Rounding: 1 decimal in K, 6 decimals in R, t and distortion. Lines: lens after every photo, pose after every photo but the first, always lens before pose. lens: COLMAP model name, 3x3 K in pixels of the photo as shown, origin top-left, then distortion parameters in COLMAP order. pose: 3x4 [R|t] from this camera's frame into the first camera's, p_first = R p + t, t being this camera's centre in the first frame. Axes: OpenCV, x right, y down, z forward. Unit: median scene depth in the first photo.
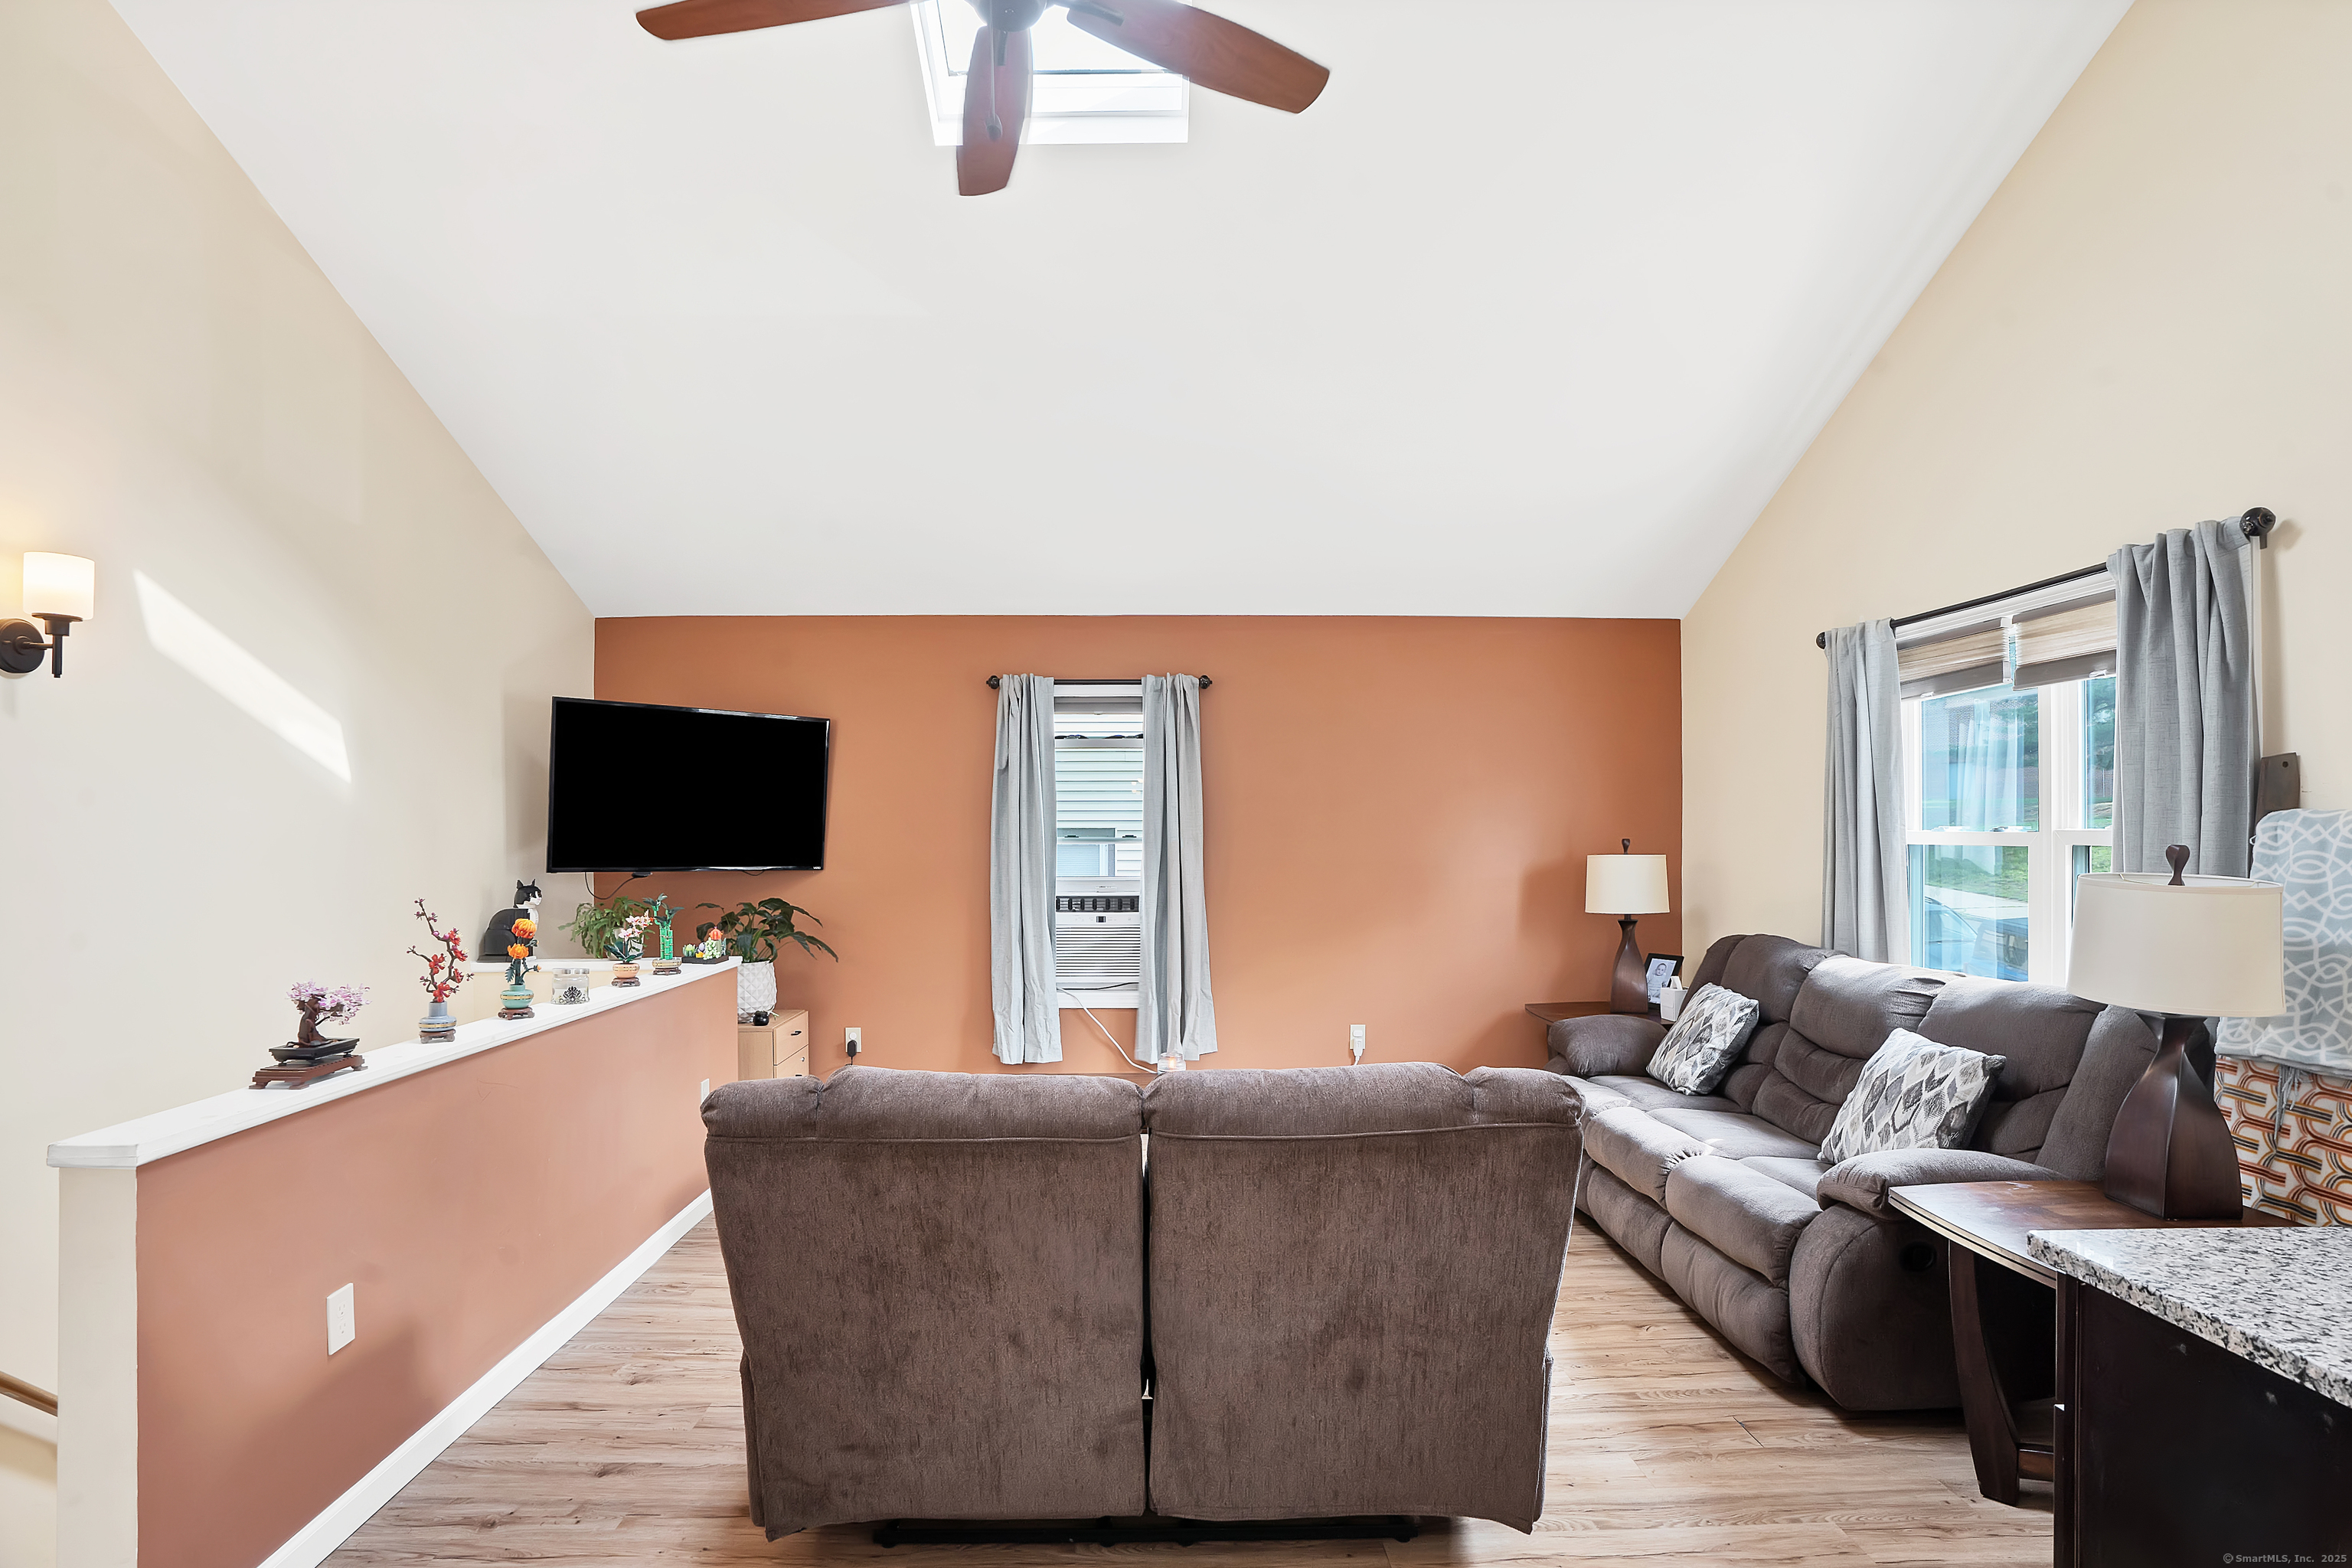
lens RADIAL K [[1146.1, 0, 1179.4], [0, 1146.1, 851.4], [0, 0, 1]] dist [0.000373, 0.000408]
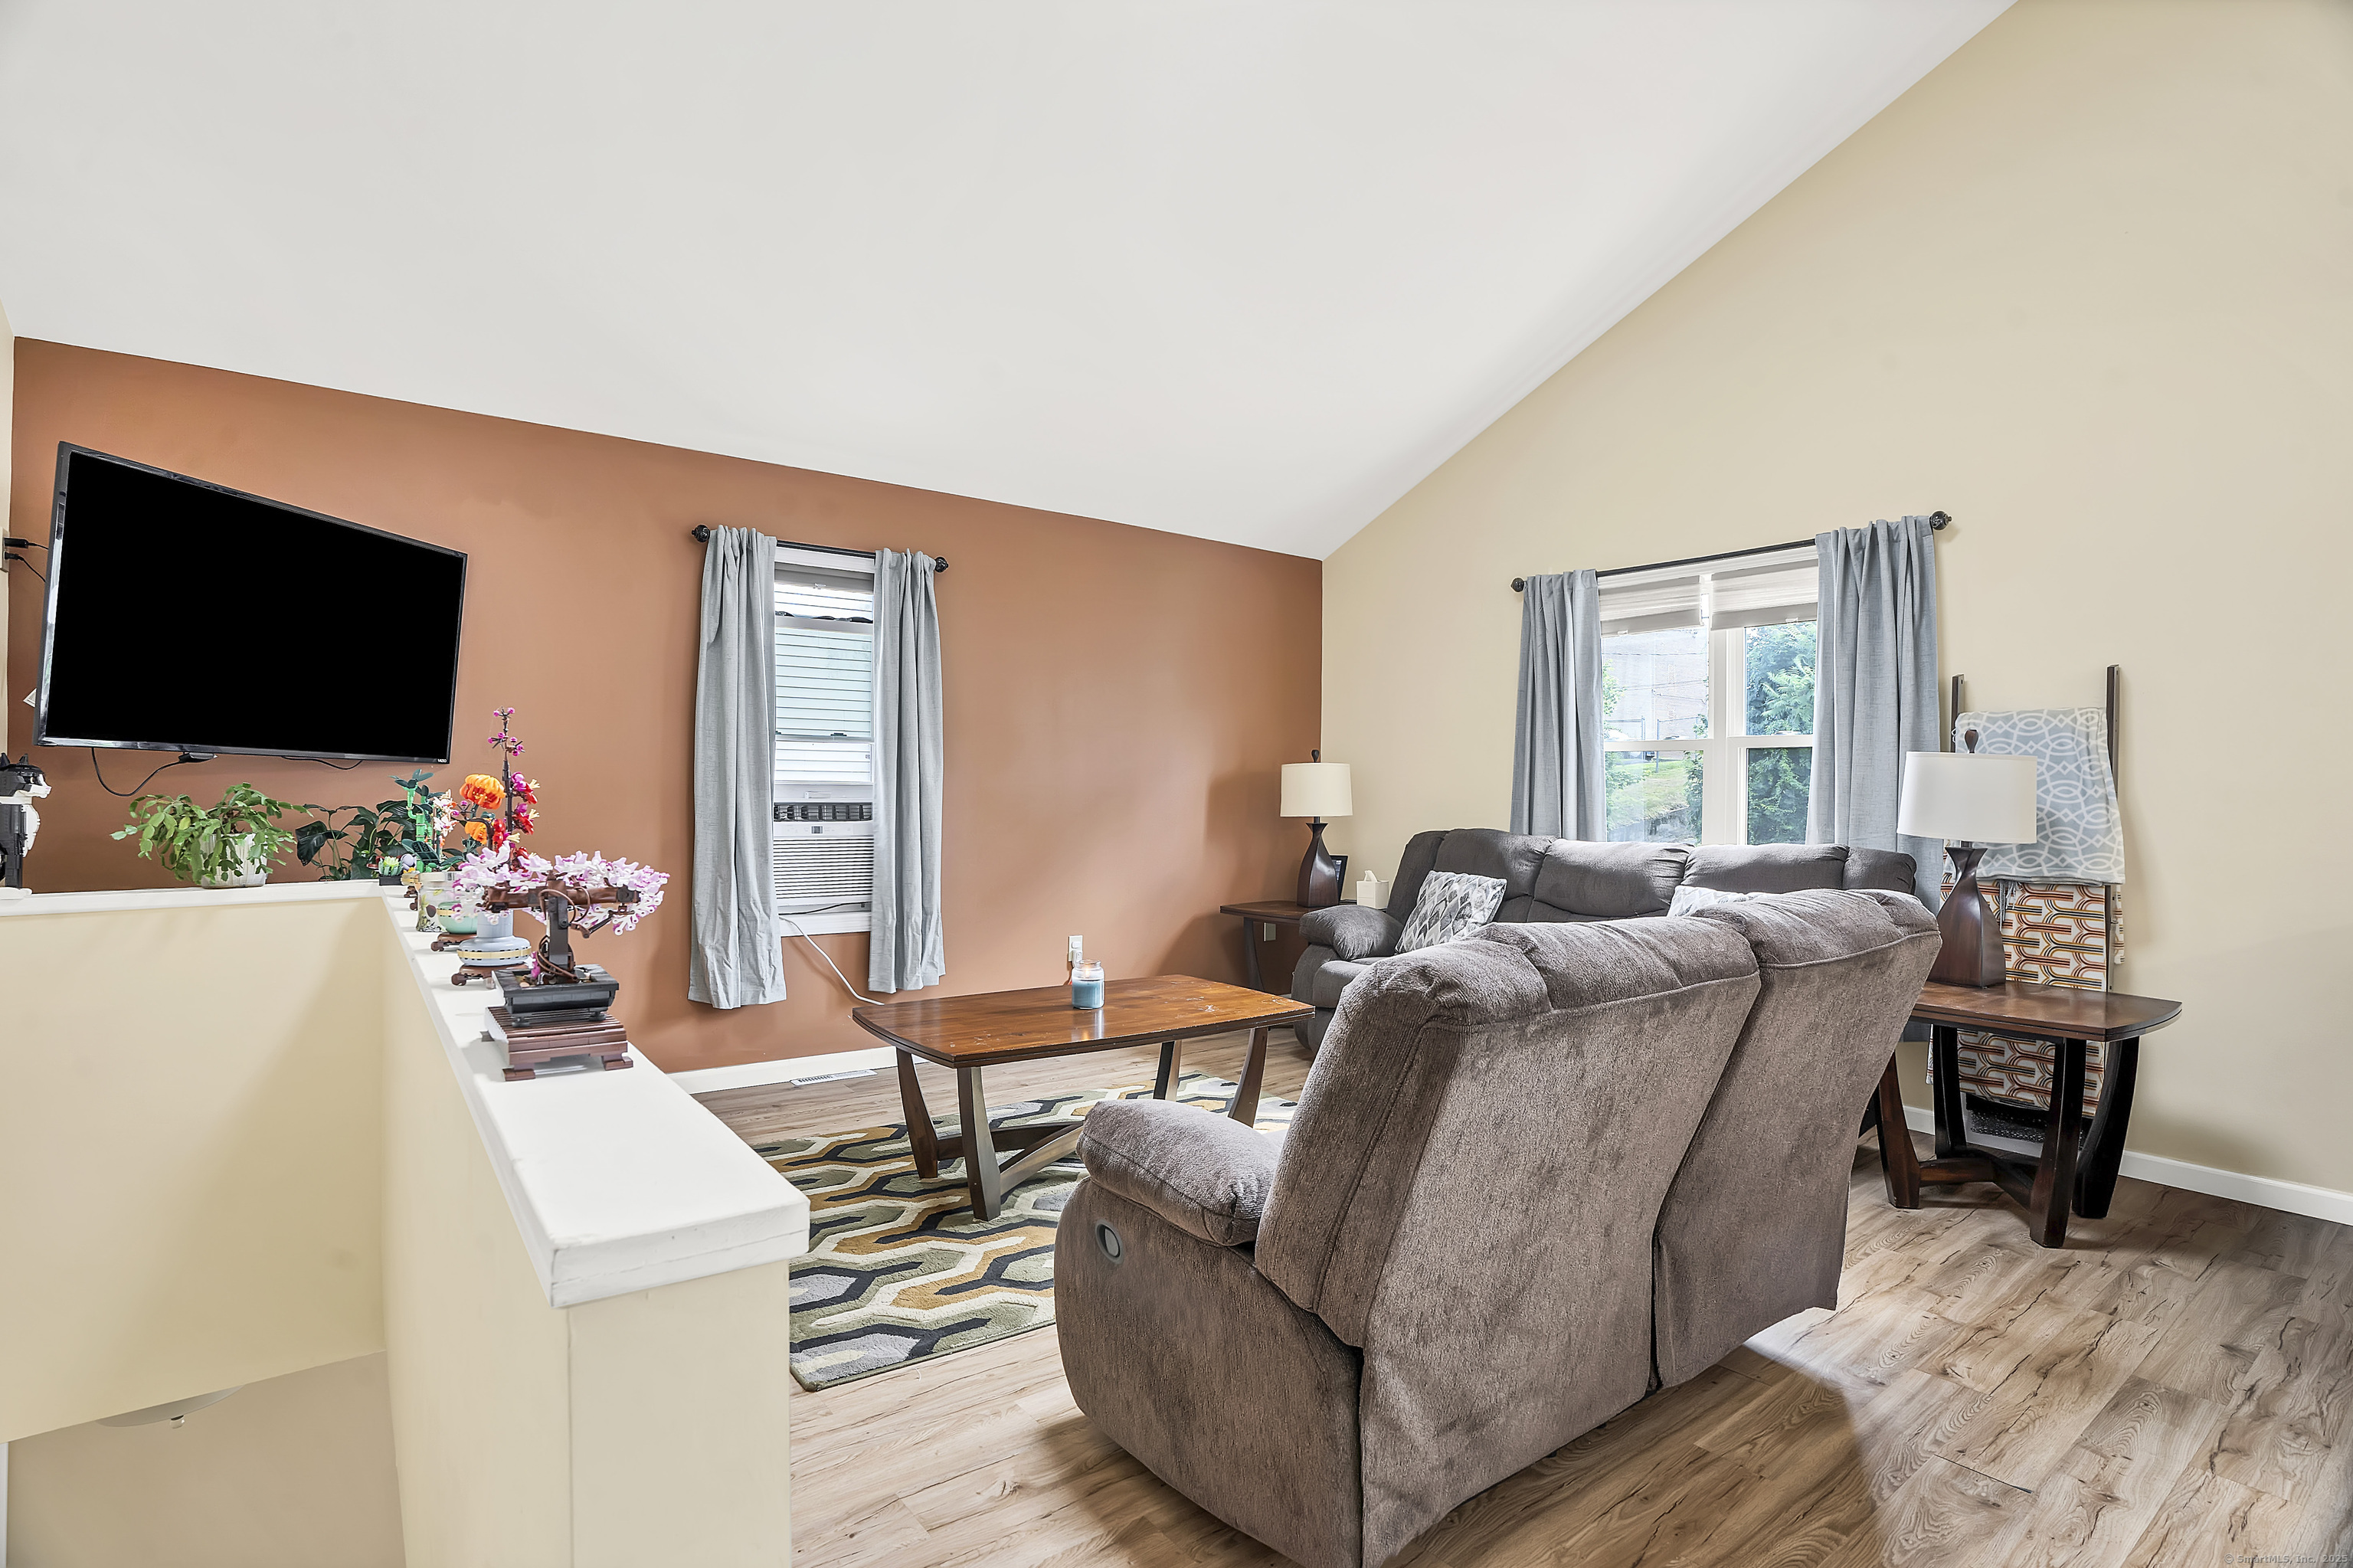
lens RADIAL K [[1136.2, 0, 1172.6], [0, 1136.2, 783.2], [0, 0, 1]] dist [-0.000058, 0.000405]
pose [[0.828869, 0.011330, 0.559328, -0.333040], [-0.004023, 0.999890, -0.014292, 0.036670], [-0.559428, 0.009596, 0.828823, 0.162213]]
